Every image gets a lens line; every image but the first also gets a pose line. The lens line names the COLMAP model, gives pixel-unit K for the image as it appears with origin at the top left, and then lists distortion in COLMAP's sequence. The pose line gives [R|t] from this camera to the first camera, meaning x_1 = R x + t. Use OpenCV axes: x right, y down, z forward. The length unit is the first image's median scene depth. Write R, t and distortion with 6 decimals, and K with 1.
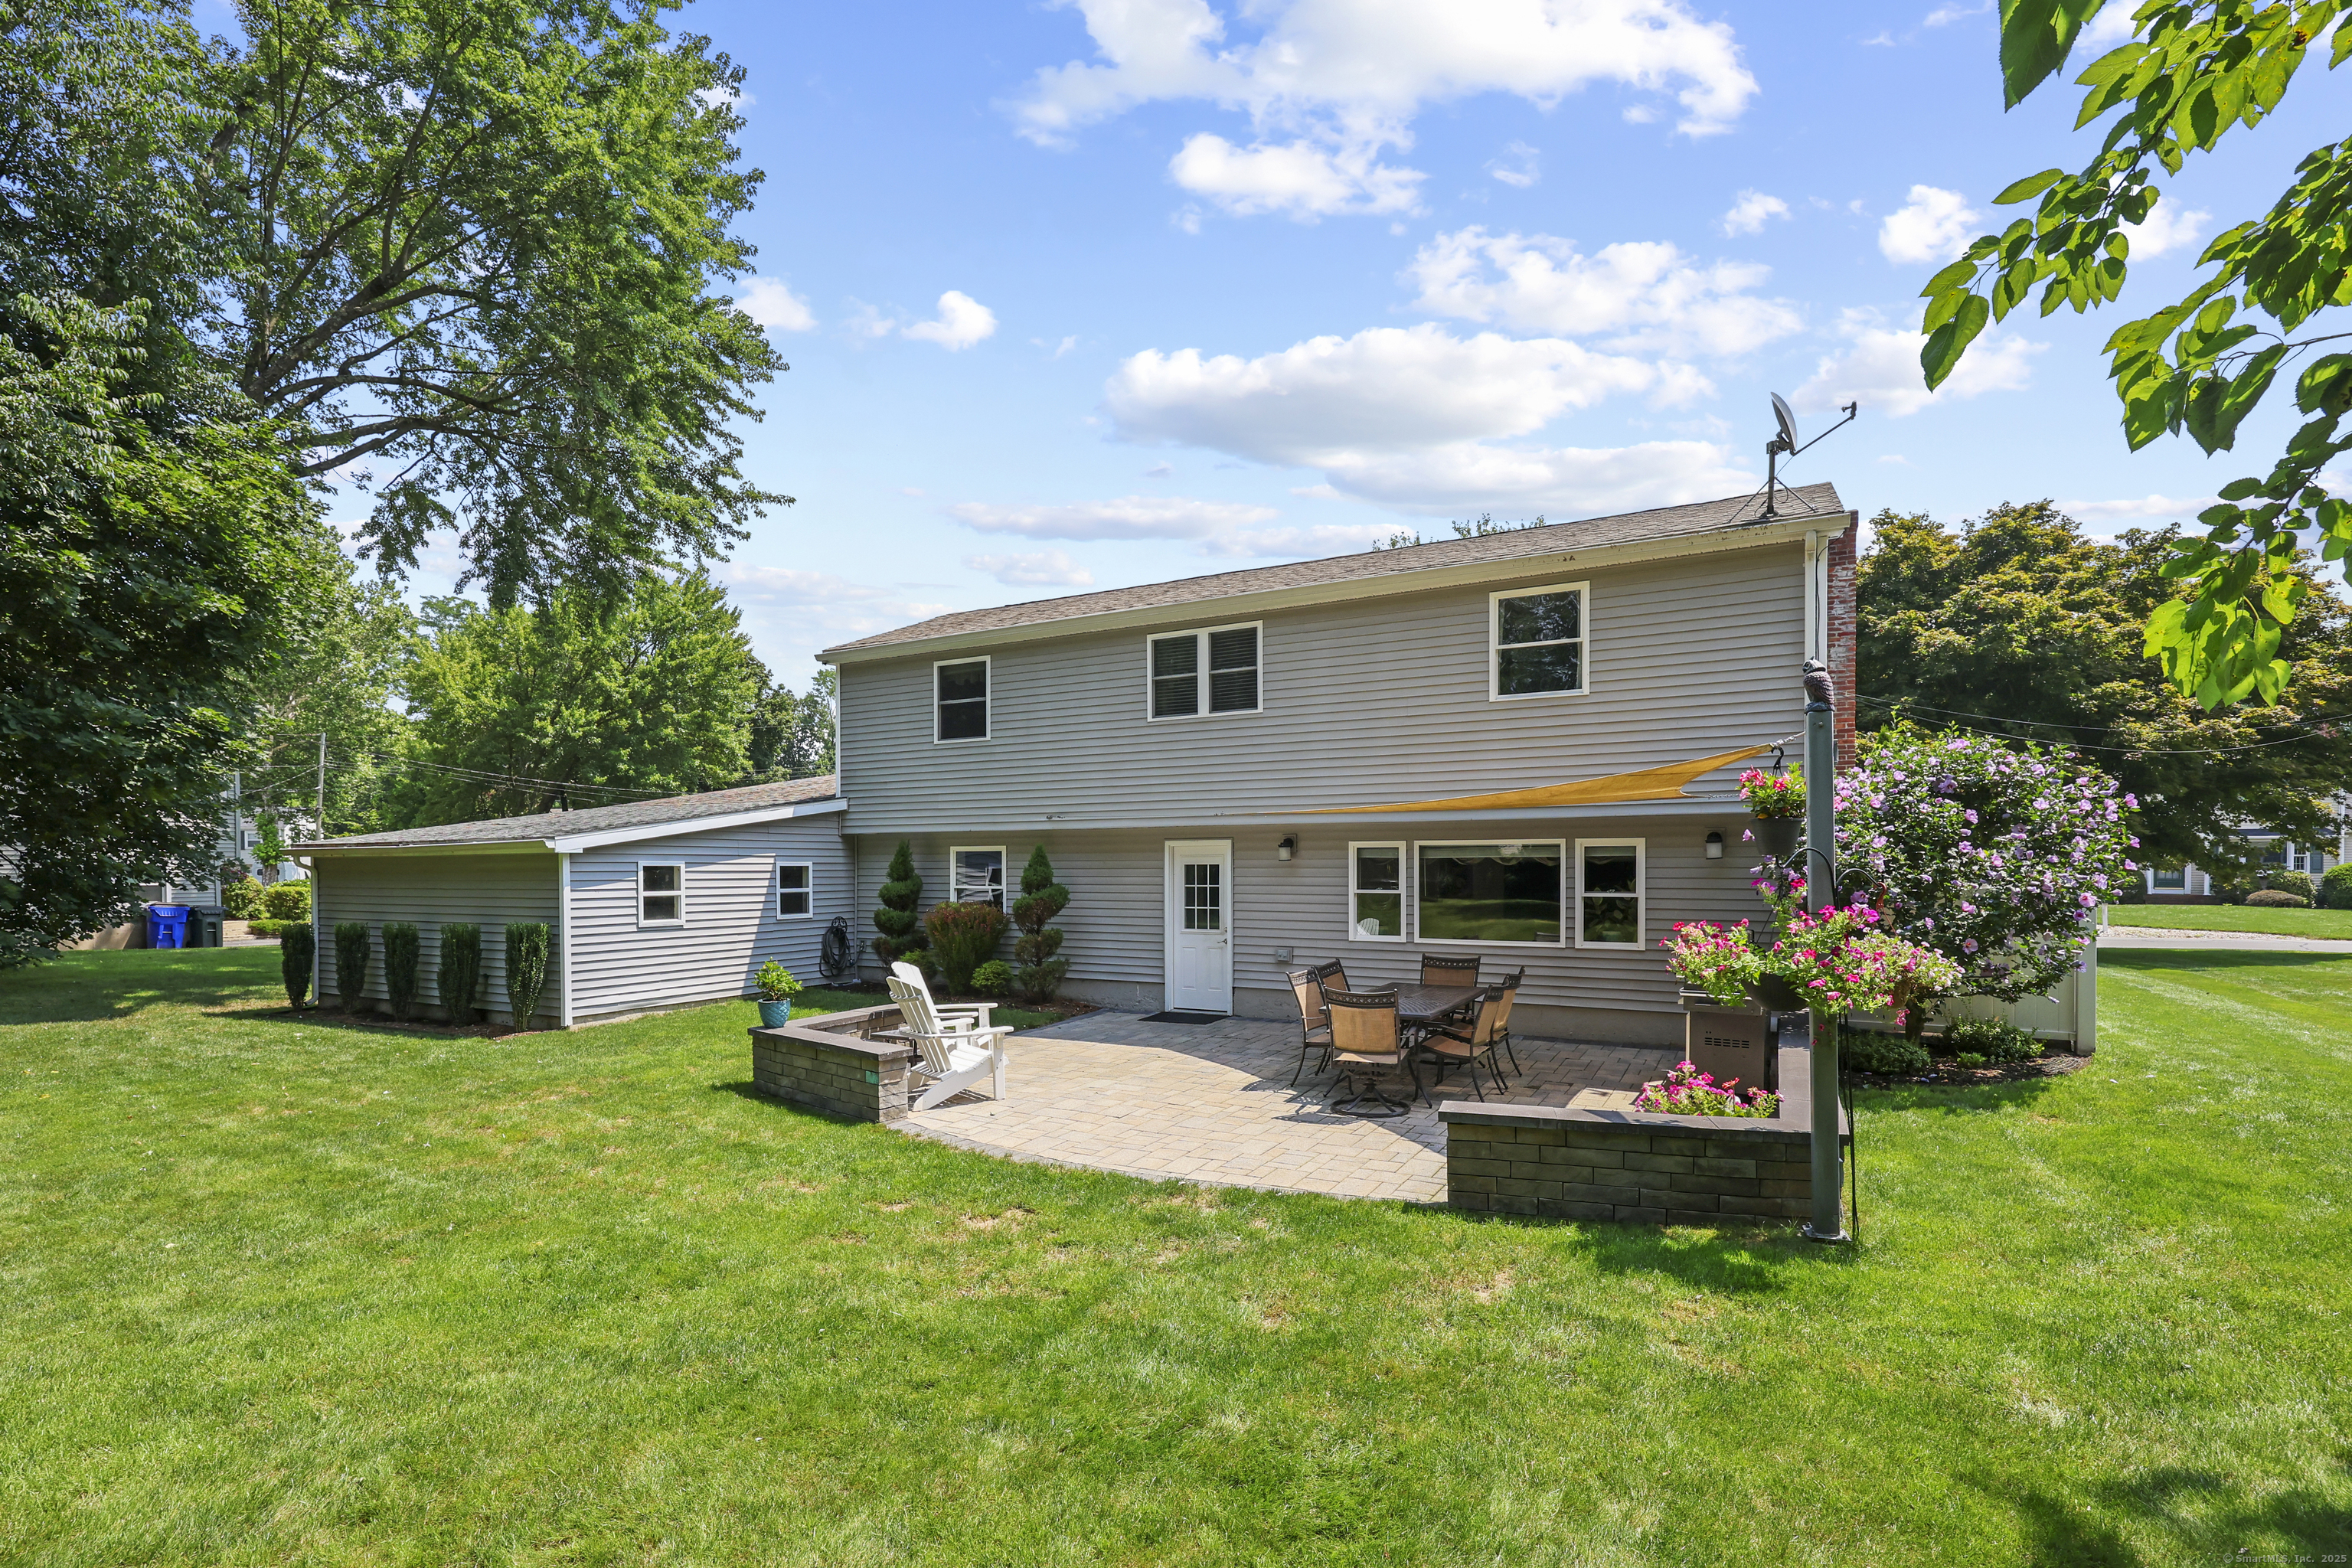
lens RADIAL K [[1100.6, 0, 1175.4], [0, 1100.6, 859.1], [0, 0, 1]] dist [0.005940, 0.000734]
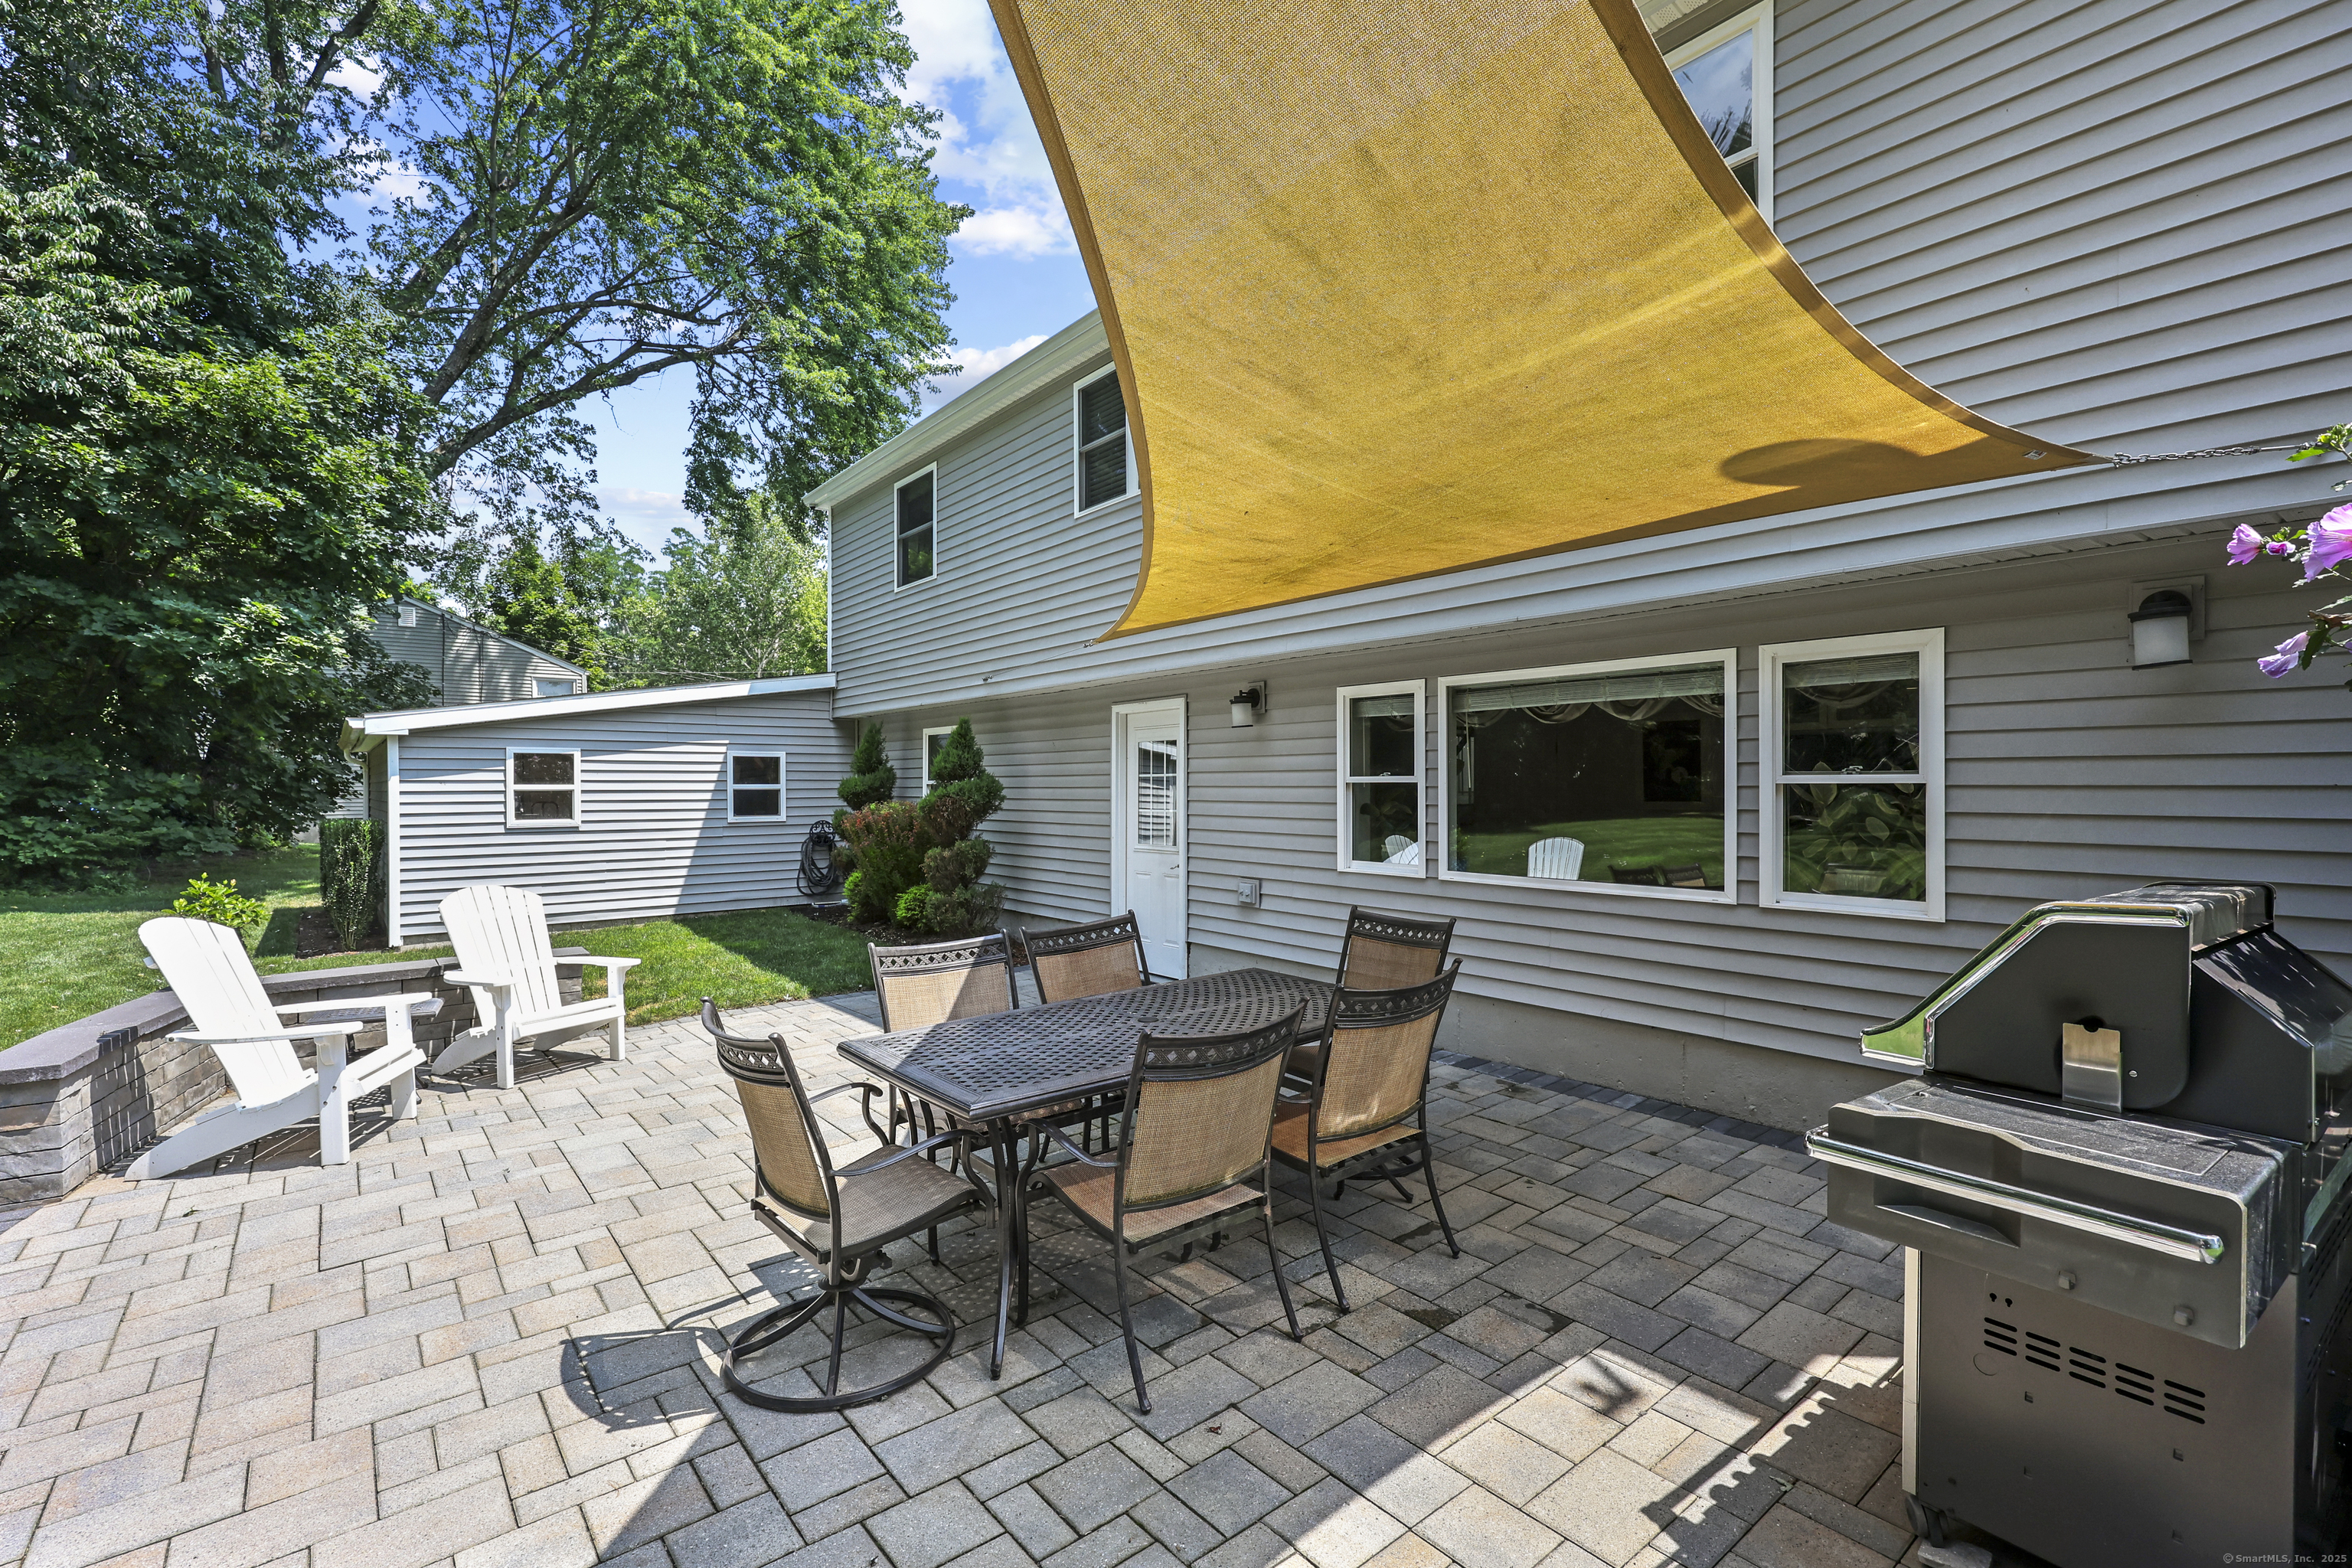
lens RADIAL K [[1049.5, 0, 1175.3], [0, 1049.5, 787.5], [0, 0, 1]] dist [-0.000539, -0.000163]
pose [[0.926053, 0.000059, -0.377393, 0.277941], [0.004009, 0.999942, 0.009992, 0.027426], [0.377372, -0.010766, 0.925999, 0.493727]]
